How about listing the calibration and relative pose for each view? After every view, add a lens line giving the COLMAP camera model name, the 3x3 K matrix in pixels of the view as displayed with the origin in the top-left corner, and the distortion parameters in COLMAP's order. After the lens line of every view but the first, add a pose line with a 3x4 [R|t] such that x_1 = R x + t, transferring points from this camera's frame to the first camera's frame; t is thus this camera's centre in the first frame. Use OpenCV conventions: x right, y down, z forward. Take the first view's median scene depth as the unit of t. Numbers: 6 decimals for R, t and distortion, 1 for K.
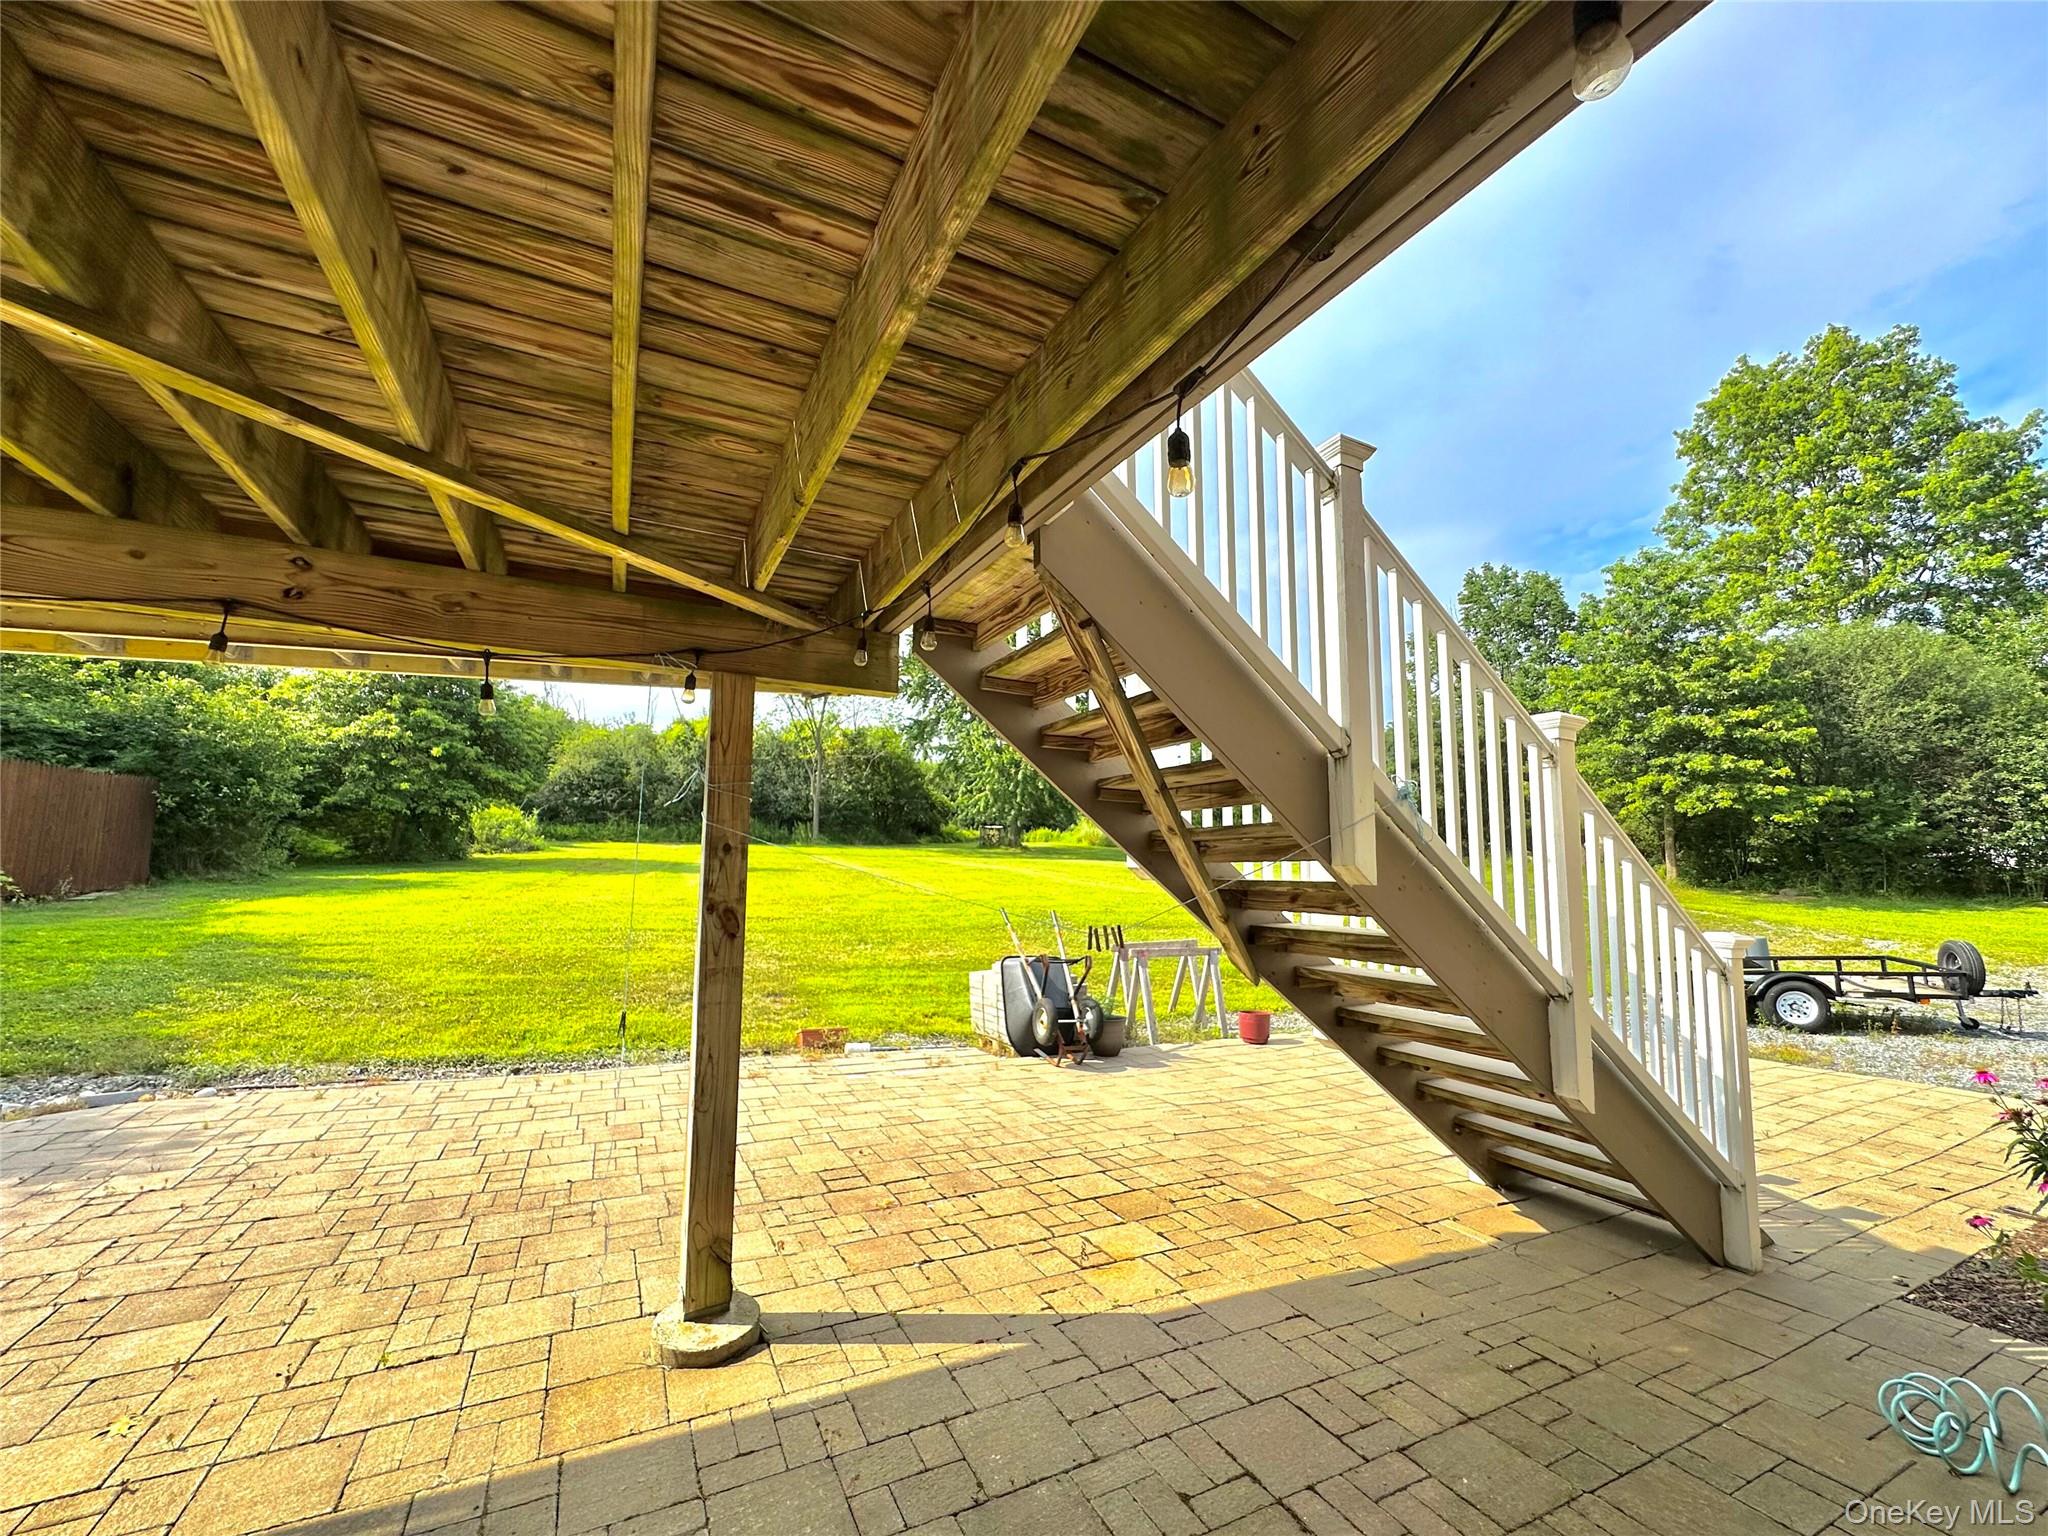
lens RADIAL K [[824.7, 0, 1032.8], [0, 824.7, 762.9], [0, 0, 1]] dist [-0.001994, 0.000311]
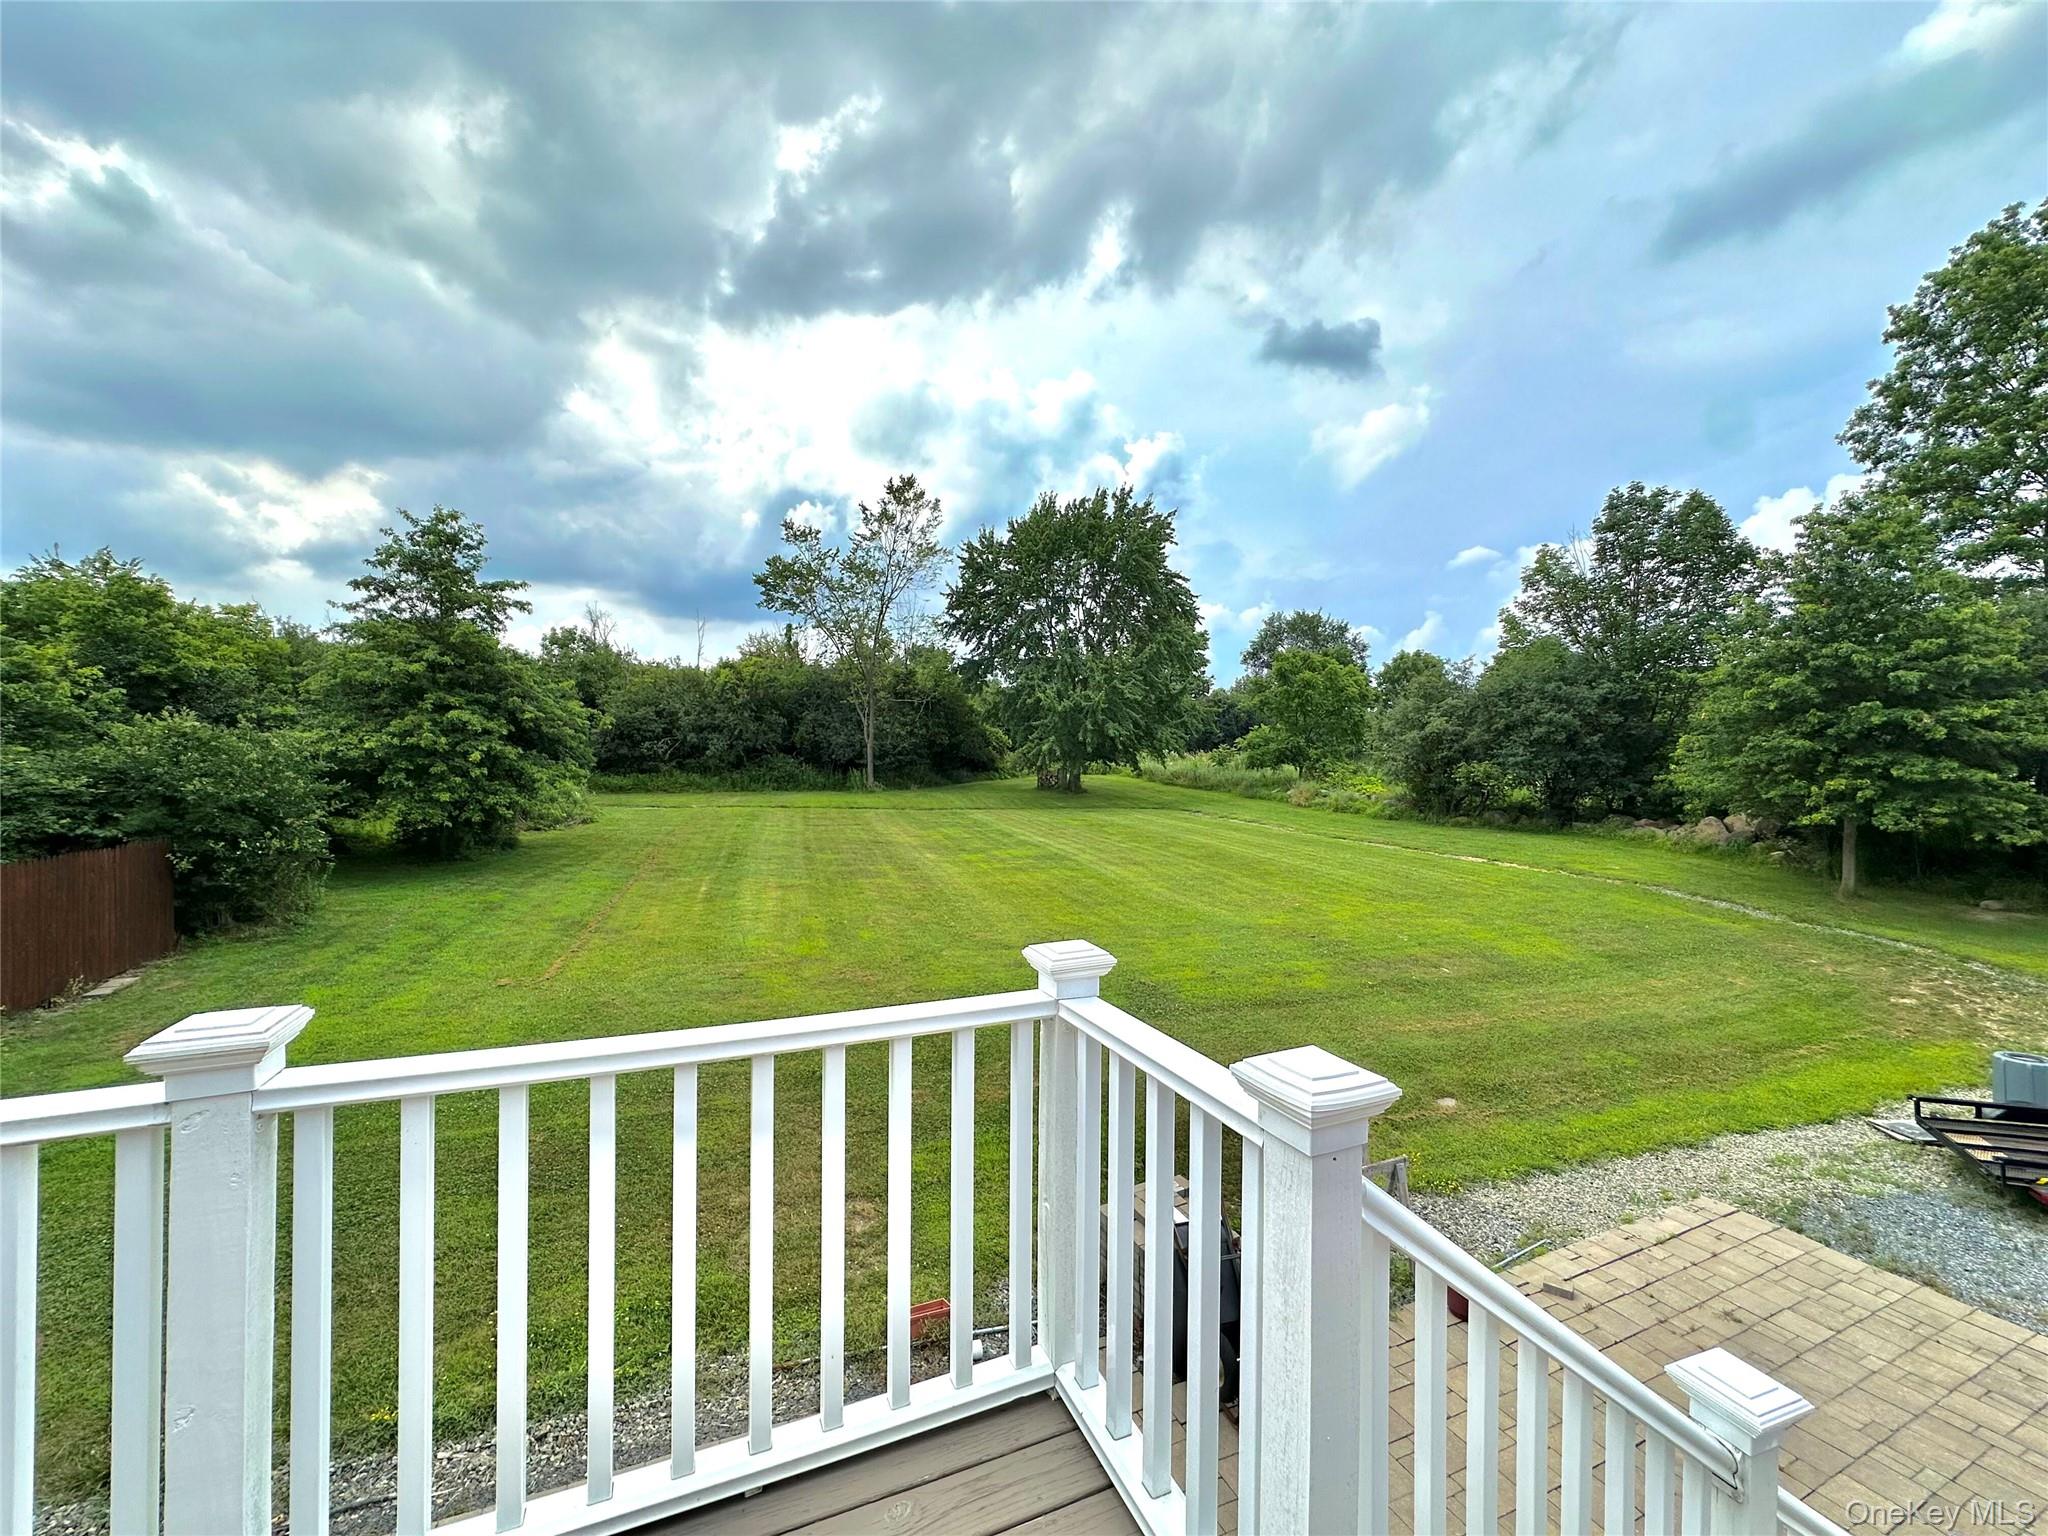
lens RADIAL K [[824.7, 0, 1028.6], [0, 824.7, 779.0], [0, 0, 1]] dist [-0.001994, 0.000311]
pose [[0.998064, -0.002975, -0.062129, -0.242149], [0.011883, 0.989578, 0.143509, -0.770741], [0.061055, -0.143969, 0.987697, 0.751547]]
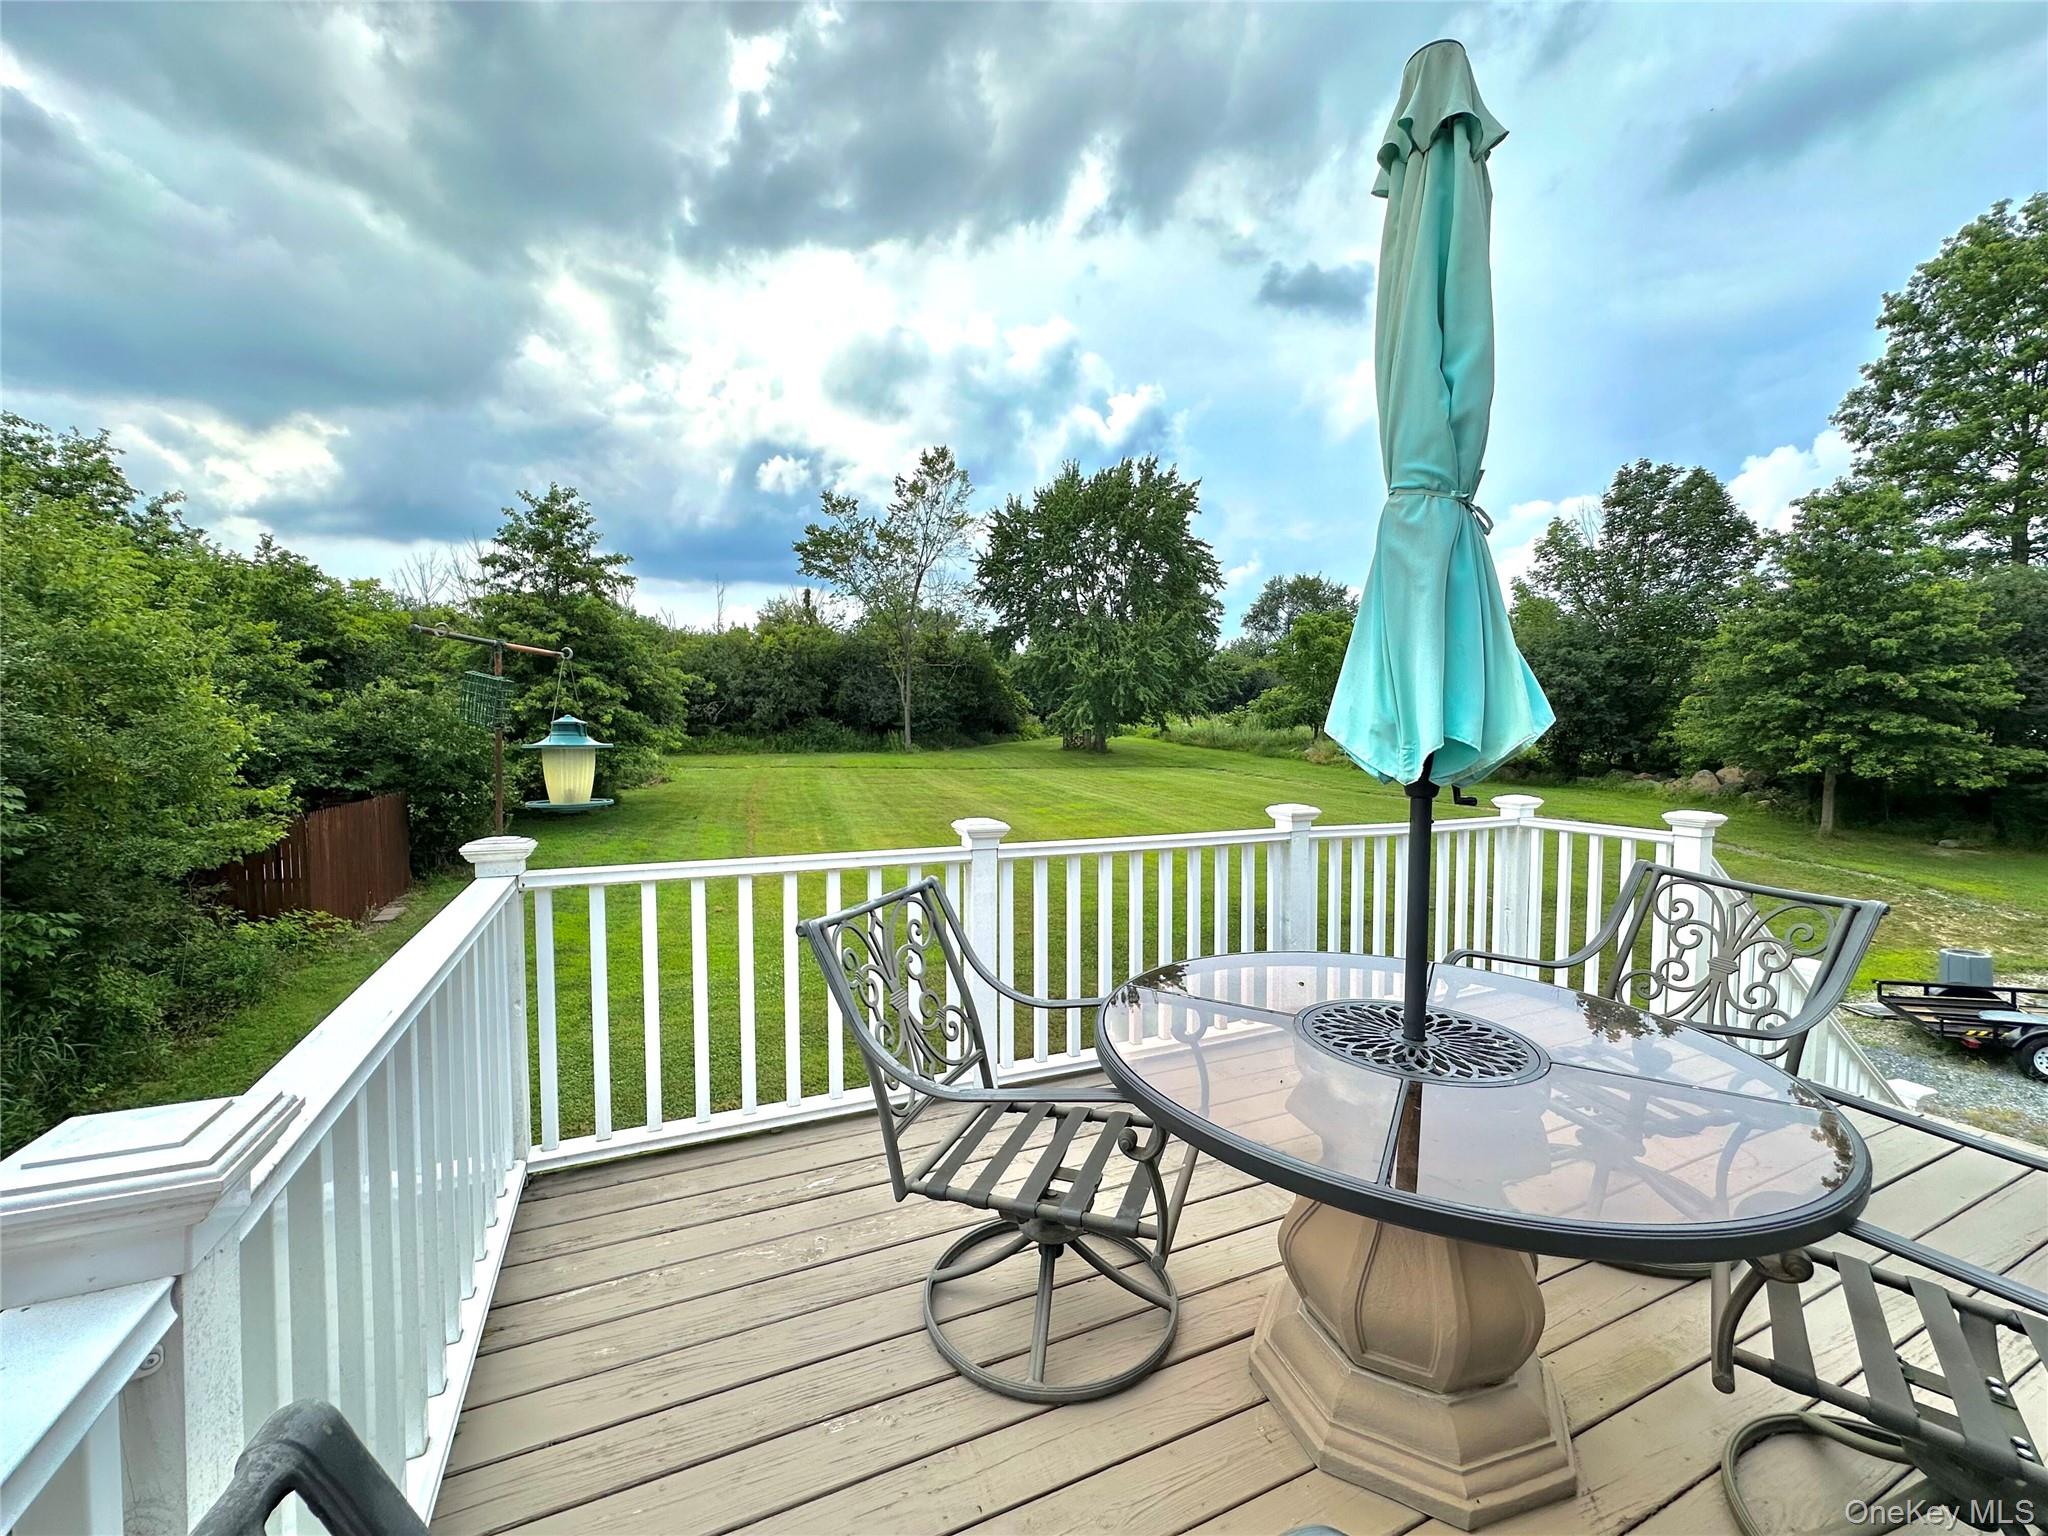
lens RADIAL K [[824.7, 0, 1030.2], [0, 824.7, 783.8], [0, 0, 1]] dist [-0.001994, 0.000311]
pose [[0.999088, -0.005257, -0.042376, -1.010408], [0.013398, 0.980871, 0.194198, -0.856150], [0.040544, -0.194589, 0.980047, -0.015889]]
